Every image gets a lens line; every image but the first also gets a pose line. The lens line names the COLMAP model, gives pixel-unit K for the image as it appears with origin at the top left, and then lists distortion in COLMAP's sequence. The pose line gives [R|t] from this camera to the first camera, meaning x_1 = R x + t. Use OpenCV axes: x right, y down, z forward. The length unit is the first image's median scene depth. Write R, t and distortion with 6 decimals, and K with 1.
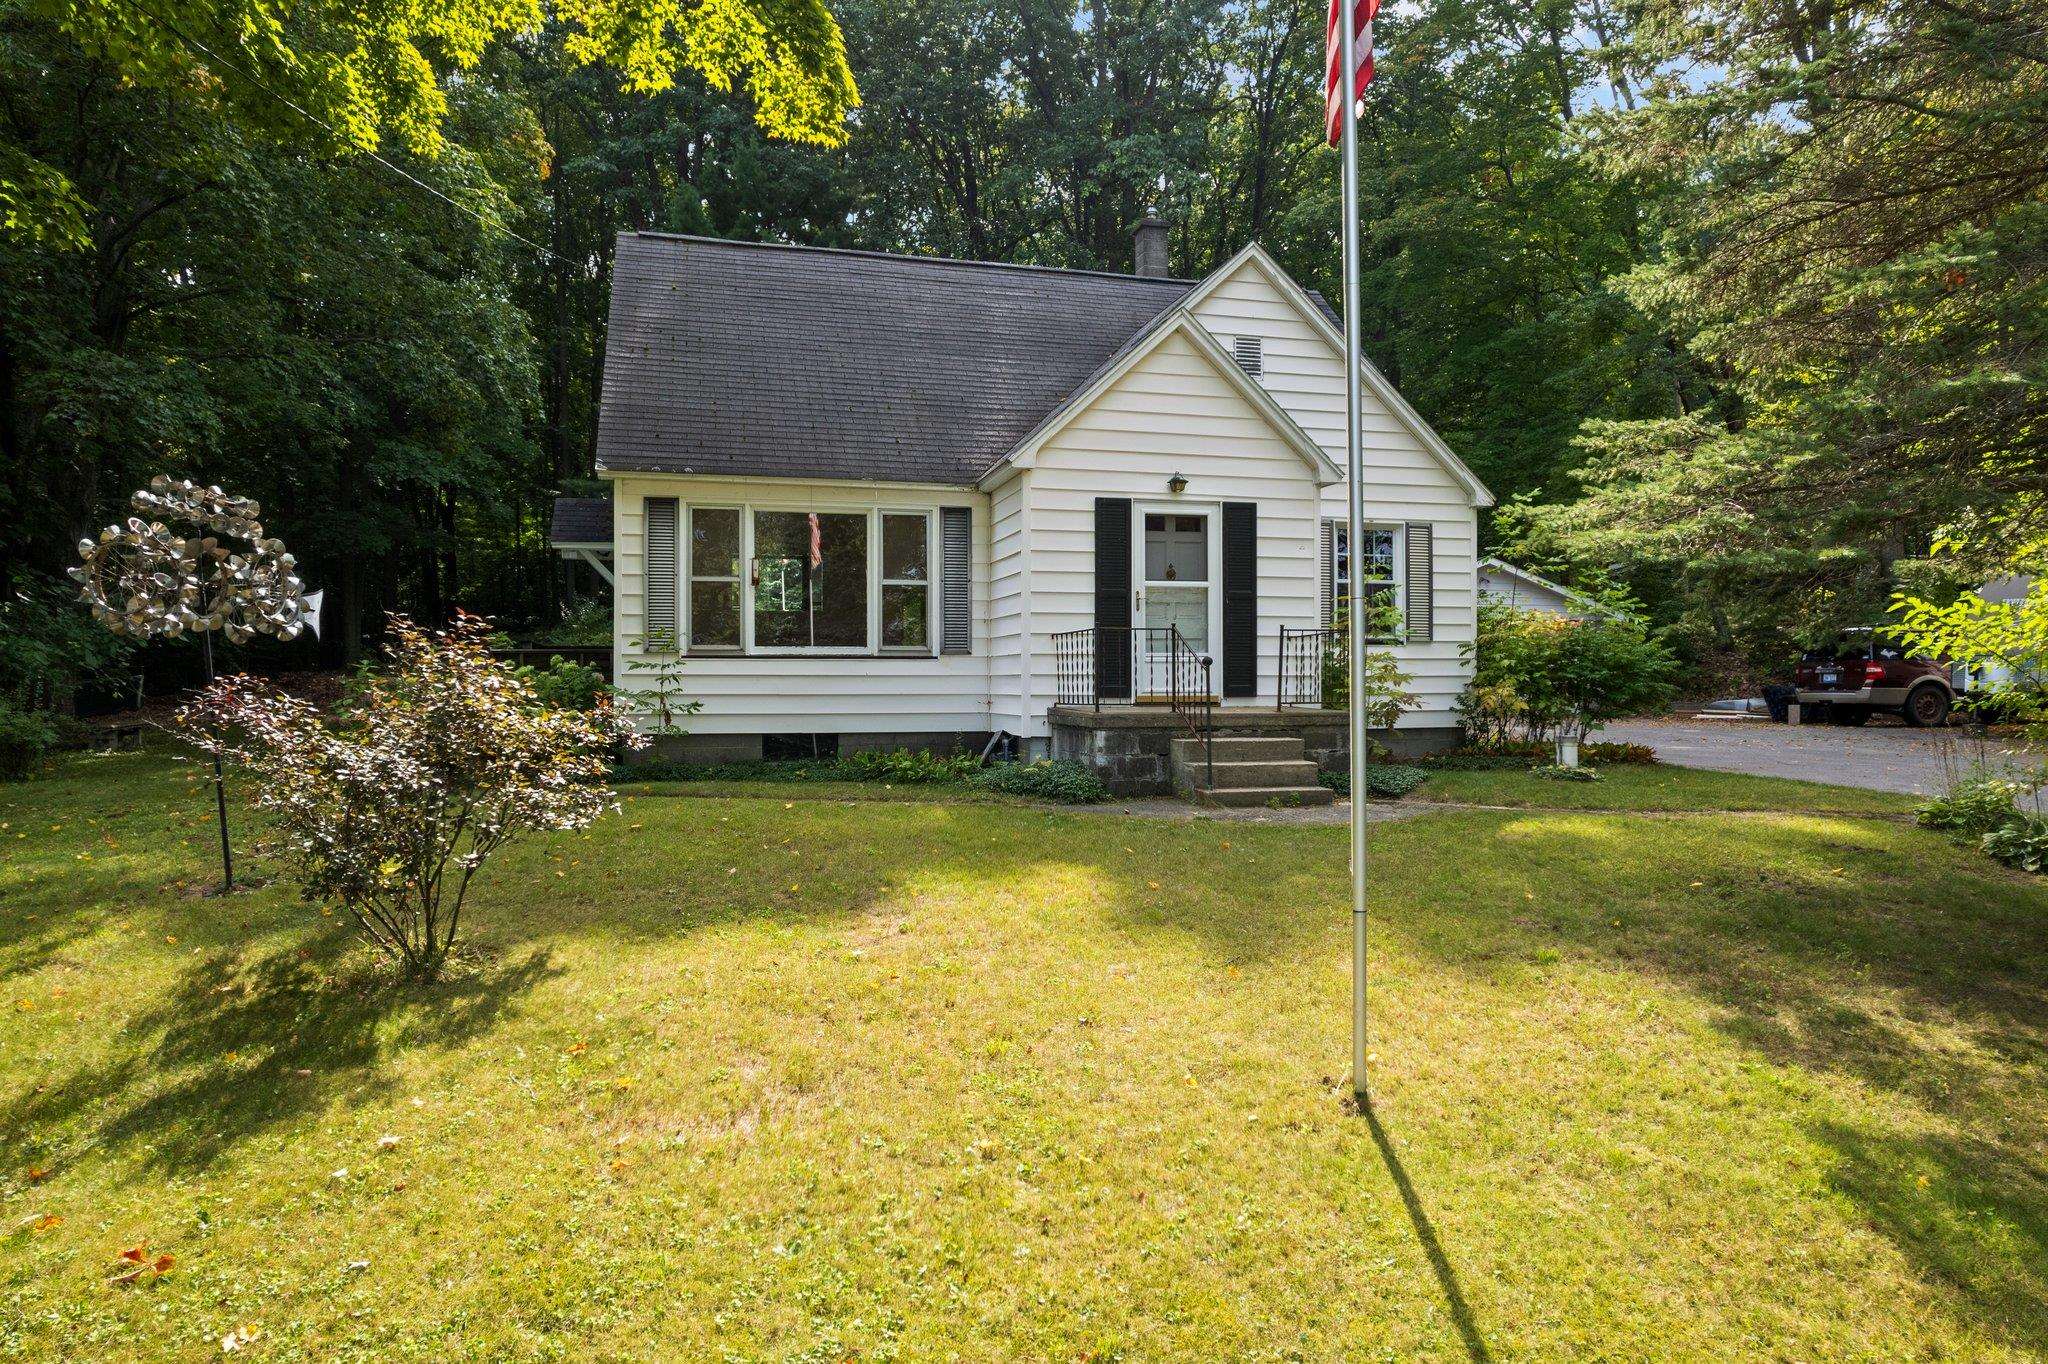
lens RADIAL K [[1296.0, 0, 1024.0], [0, 1296.0, 682.0], [0, 0, 1]] dist [-0.058017, 0.054611]
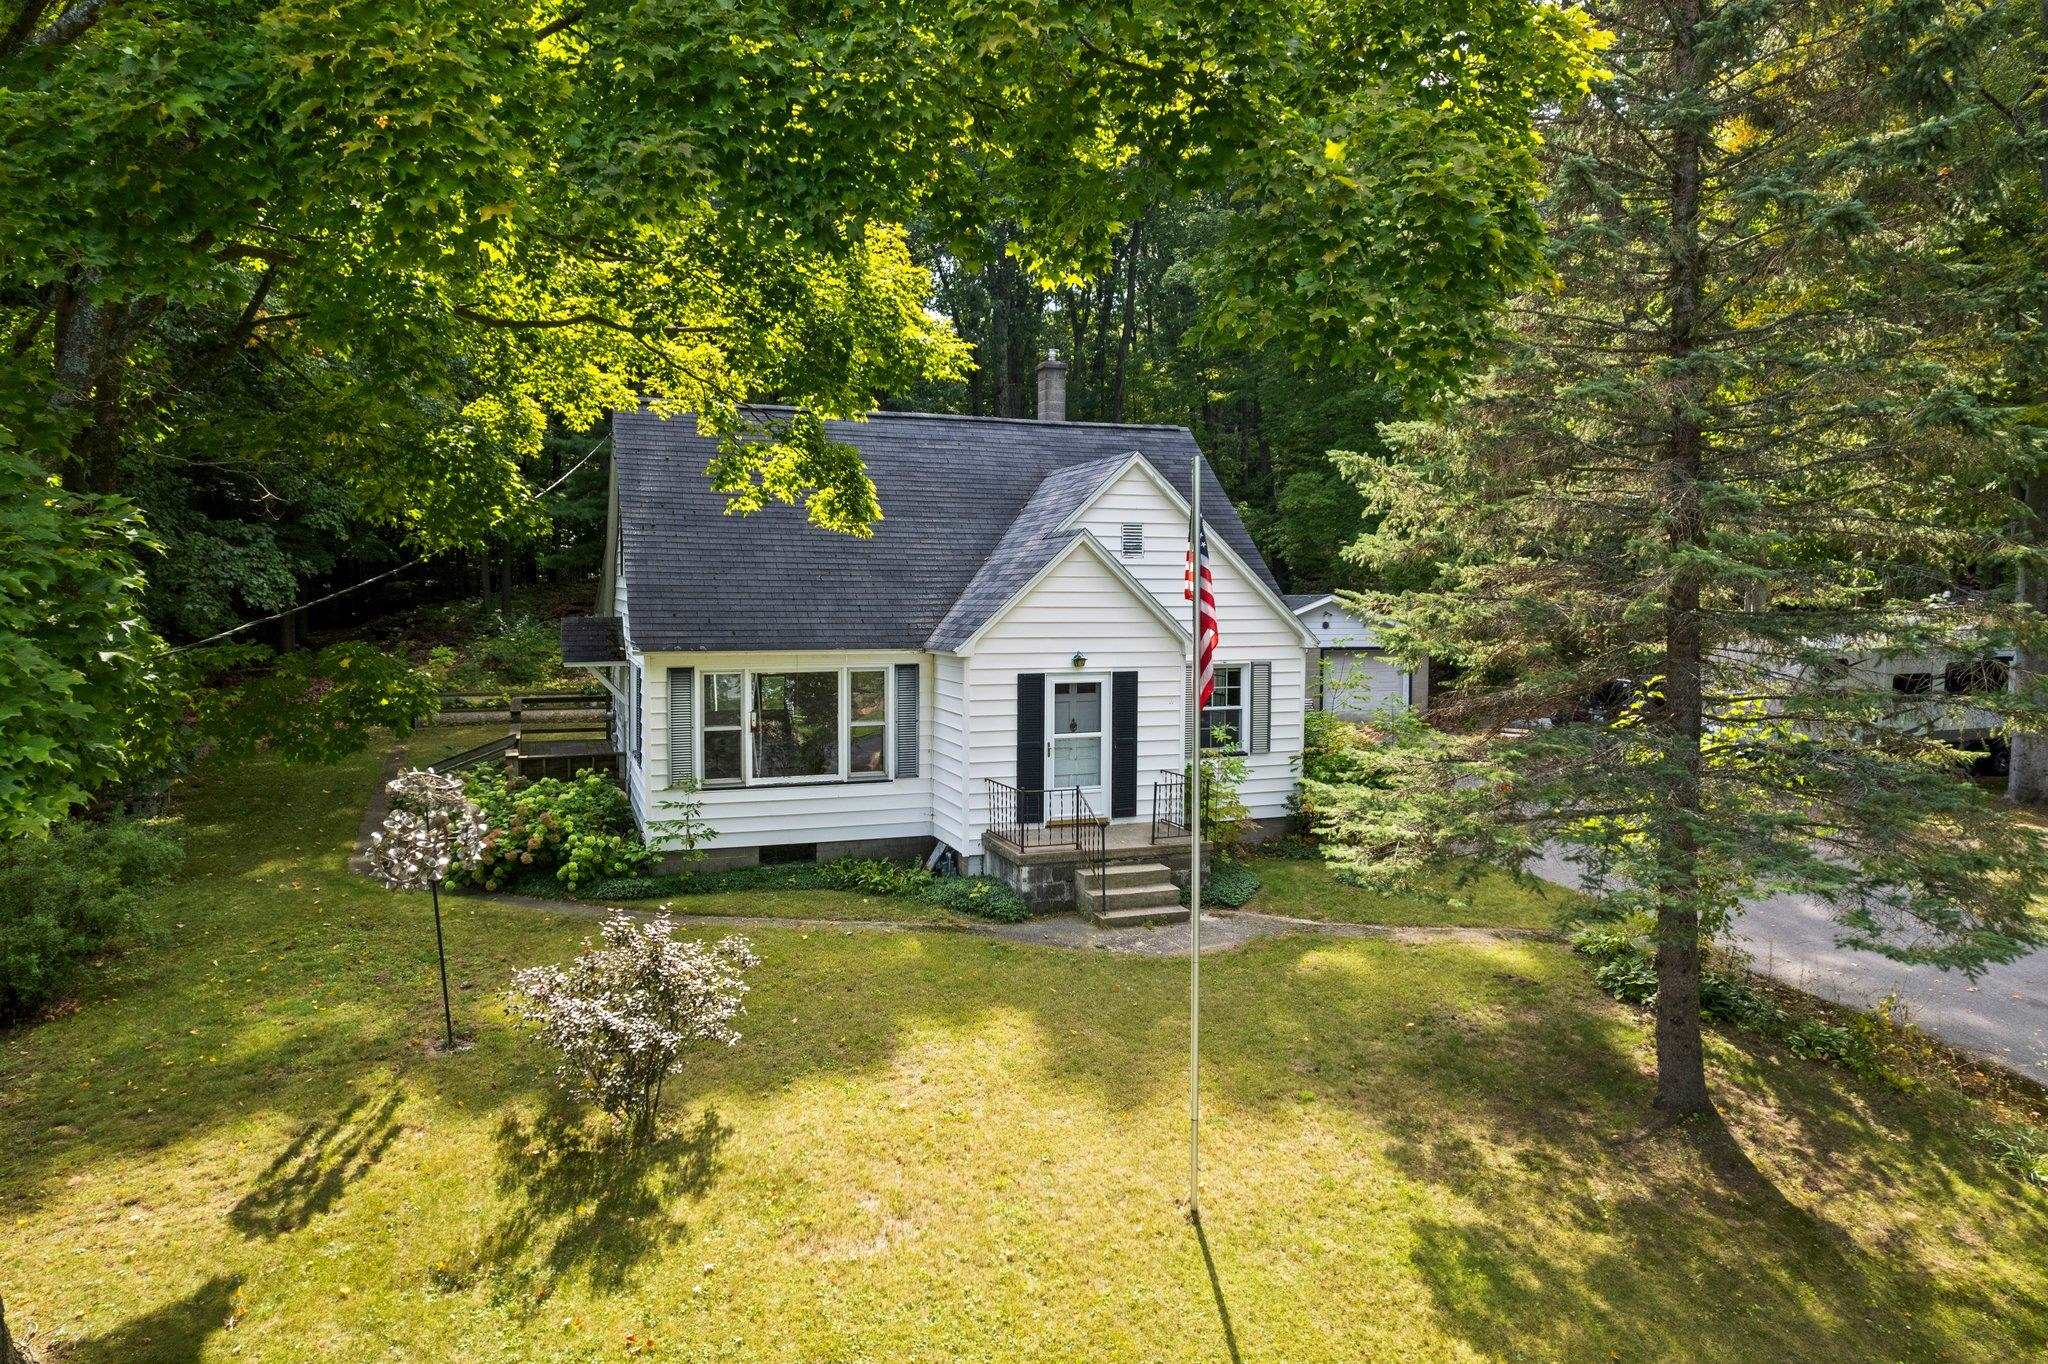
lens RADIAL K [[1302.5, 0, 1021.2], [0, 1302.5, 645.5], [0, 0, 1]] dist [-0.035061, 0.004313]
pose [[0.995419, 0.001973, 0.095590, -0.081090], [-0.005973, 0.999118, 0.041571, -0.266099], [-0.095424, -0.041951, 0.994552, -0.383075]]
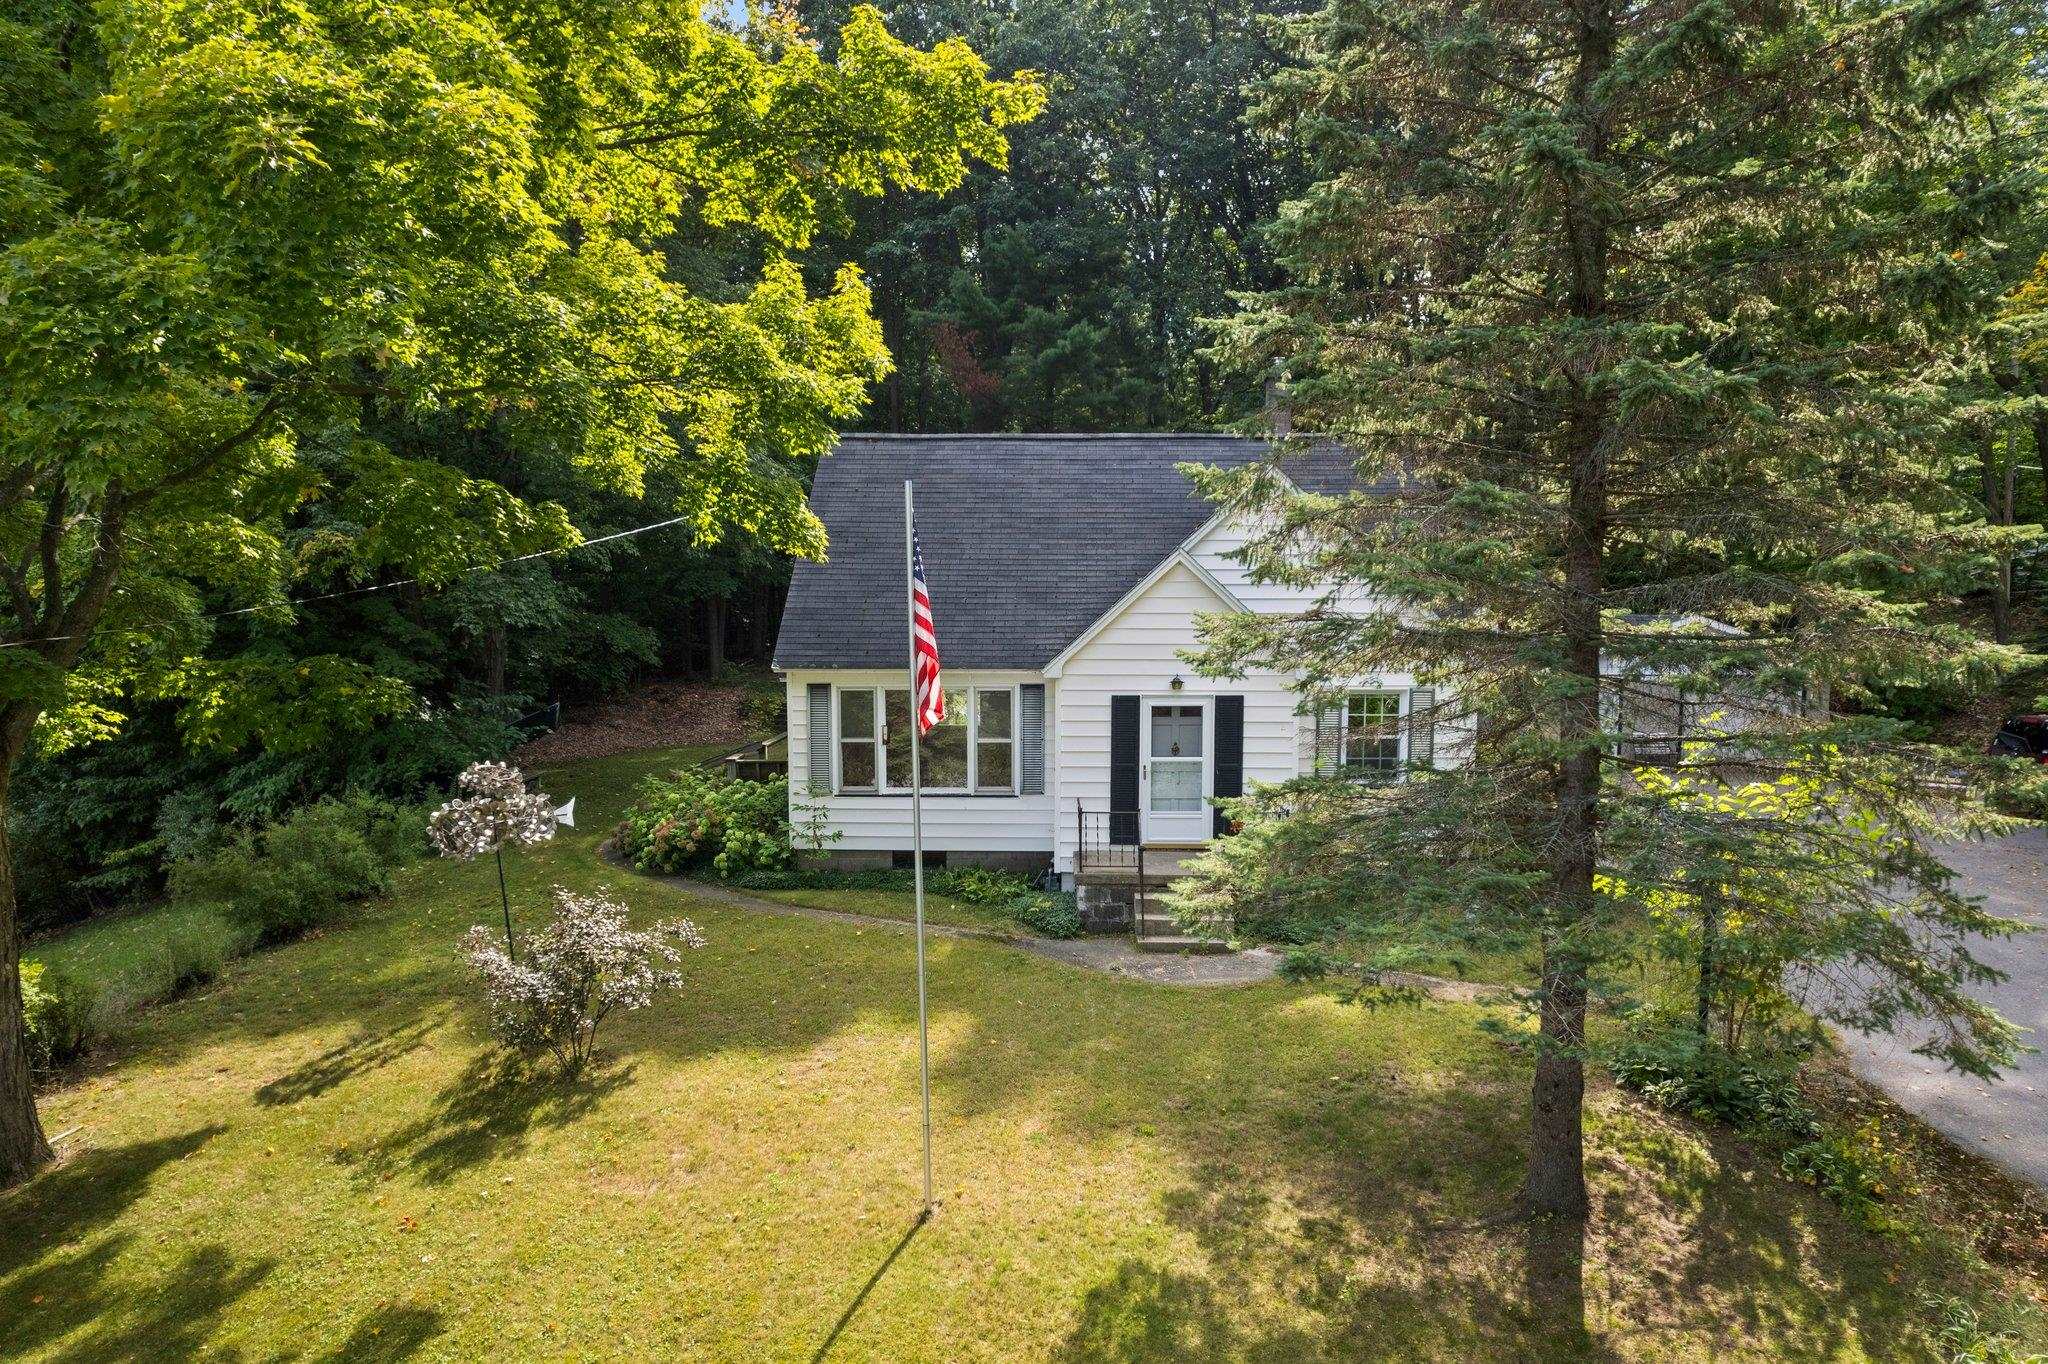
lens RADIAL K [[1315.7, 0, 1029.8], [0, 1315.7, 721.9], [0, 0, 1]] dist [-0.046787, 0.001516]
pose [[0.956755, 0.026050, -0.289726, 0.429926], [-0.001368, 0.996374, 0.085067, -0.269879], [0.290892, -0.080992, 0.953322, -0.368628]]
